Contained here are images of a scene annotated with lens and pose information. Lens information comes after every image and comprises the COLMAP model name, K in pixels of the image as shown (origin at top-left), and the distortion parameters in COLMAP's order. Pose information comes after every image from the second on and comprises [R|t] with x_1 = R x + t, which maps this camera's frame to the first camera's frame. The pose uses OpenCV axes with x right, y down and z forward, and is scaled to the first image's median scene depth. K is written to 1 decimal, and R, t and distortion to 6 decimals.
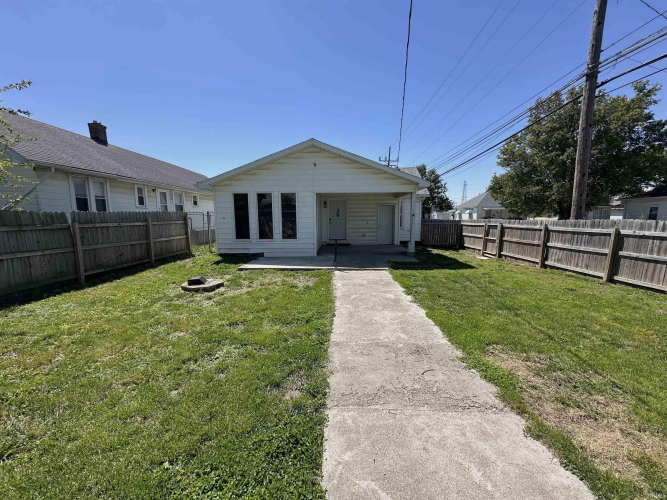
lens RADIAL K [[265.3, 0, 331.7], [0, 265.3, 251.7], [0, 0, 1]] dist [0.001248, 0.000132]
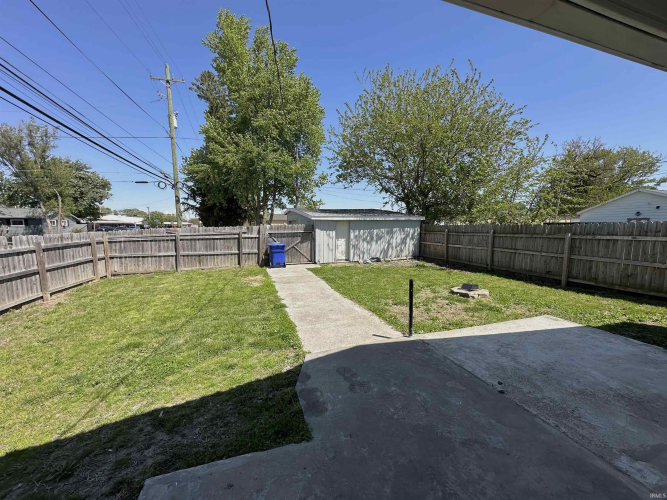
lens RADIAL K [[265.3, 0, 334.8], [0, 265.3, 251.8], [0, 0, 1]] dist [0.001248, 0.000132]
pose [[-0.940509, 0.040464, -0.337352, 0.437730], [-0.034436, 0.976418, 0.213125, -0.277544], [0.338020, 0.212063, -0.916936, 1.970095]]
